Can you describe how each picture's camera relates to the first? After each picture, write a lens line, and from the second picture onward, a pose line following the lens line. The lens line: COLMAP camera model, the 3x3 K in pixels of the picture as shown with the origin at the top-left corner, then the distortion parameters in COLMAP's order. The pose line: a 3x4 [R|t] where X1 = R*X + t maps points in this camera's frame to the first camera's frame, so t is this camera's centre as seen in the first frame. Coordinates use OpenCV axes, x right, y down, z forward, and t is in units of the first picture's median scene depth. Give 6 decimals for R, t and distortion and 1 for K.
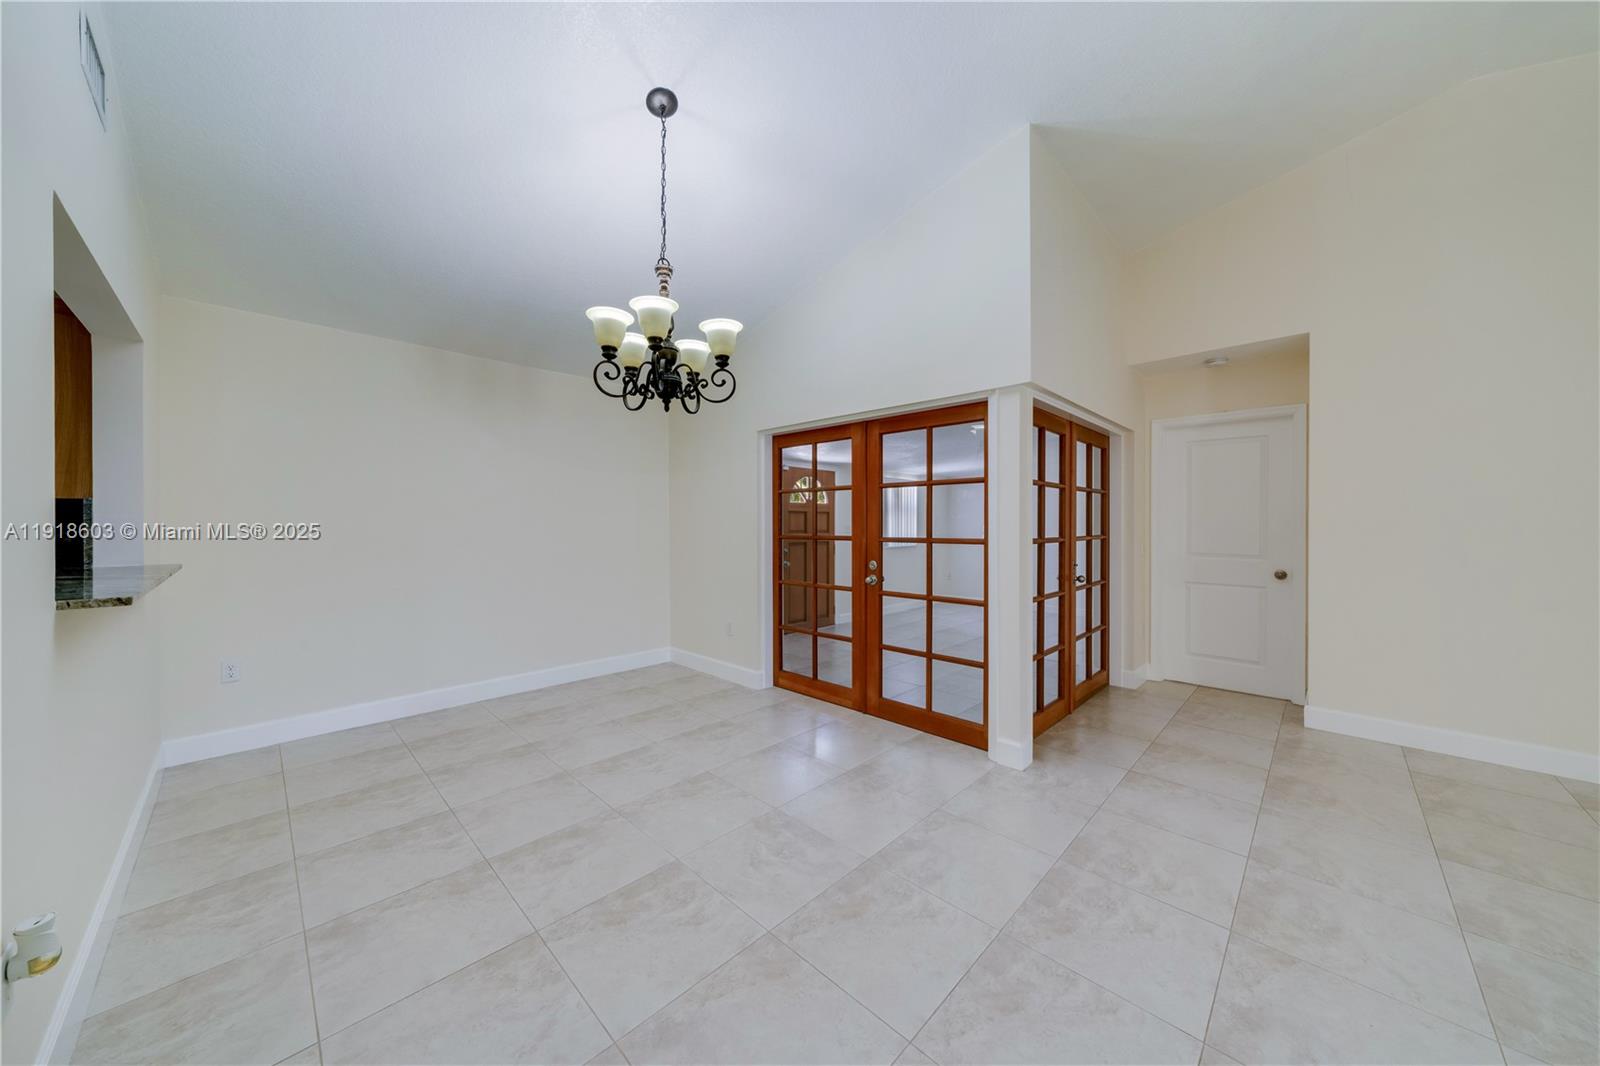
lens RADIAL K [[546.1, 0, 799.3], [0, 546.1, 520.7], [0, 0, 1]] dist [0.010516, 0.000056]
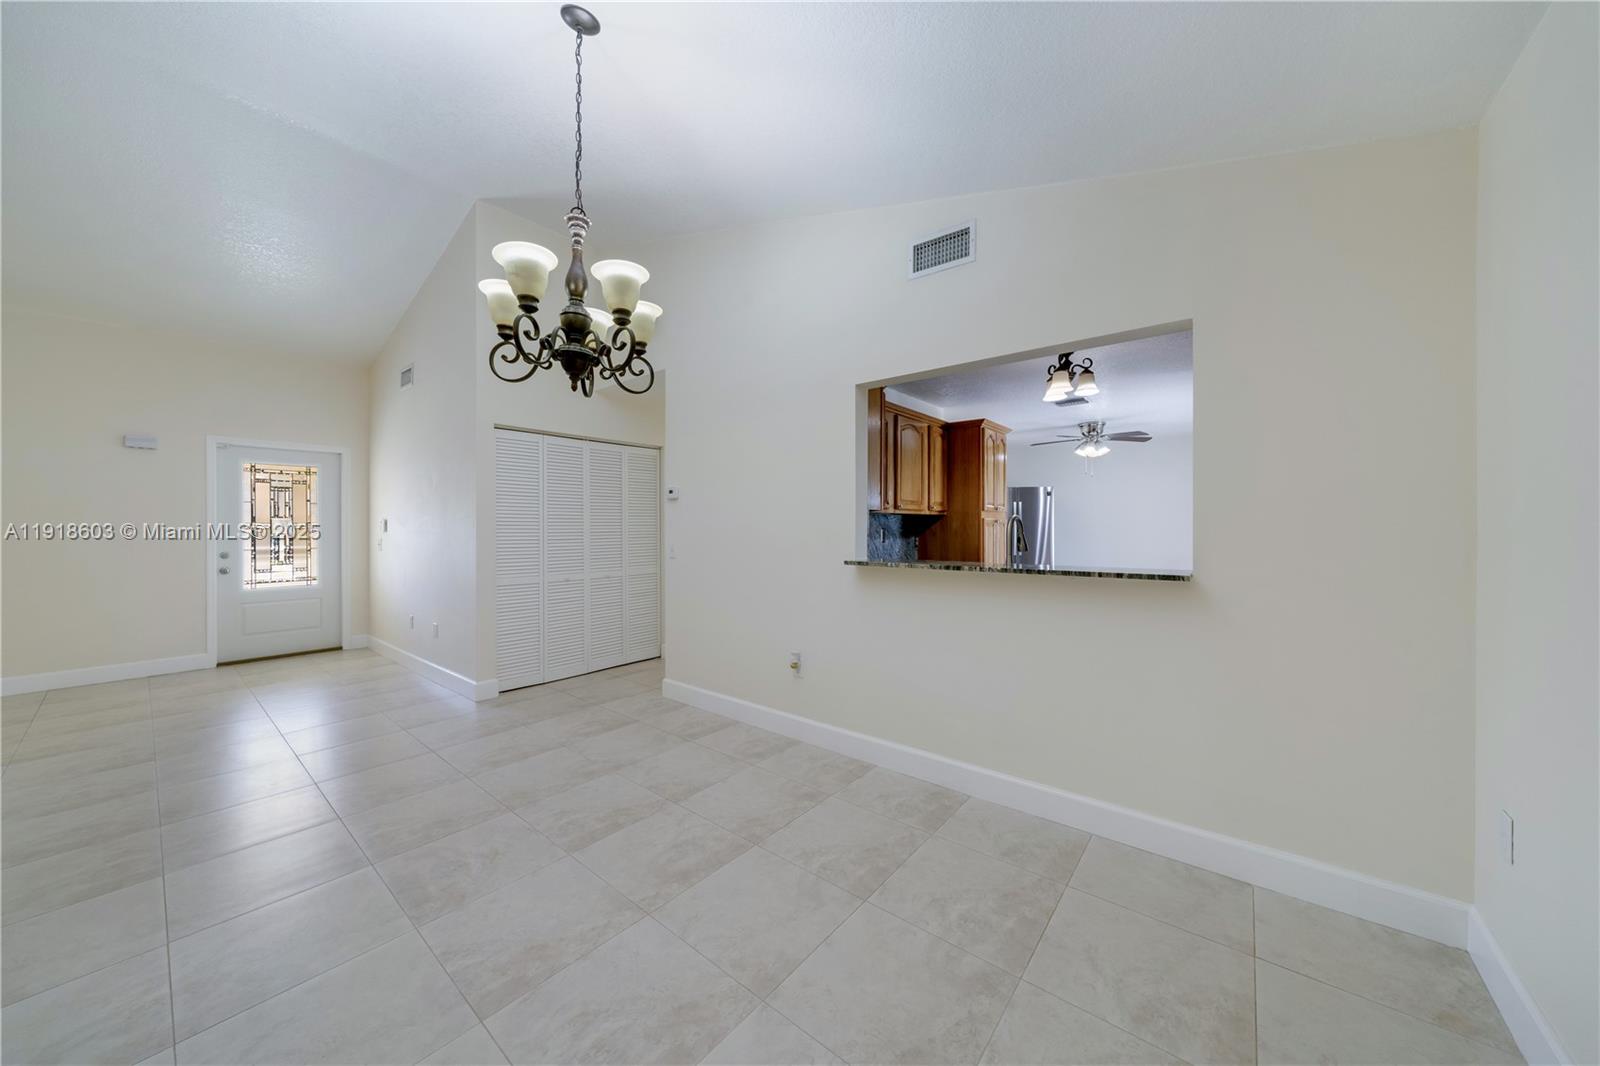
lens RADIAL K [[547.9, 0, 799.8], [0, 547.9, 526.3], [0, 0, 1]] dist [-0.001228, 0.000109]
pose [[-0.995896, 0.003736, -0.090422, -0.532476], [0.004882, 0.999911, -0.012456, 0.015890], [0.090368, -0.012846, -0.995826, 1.963888]]
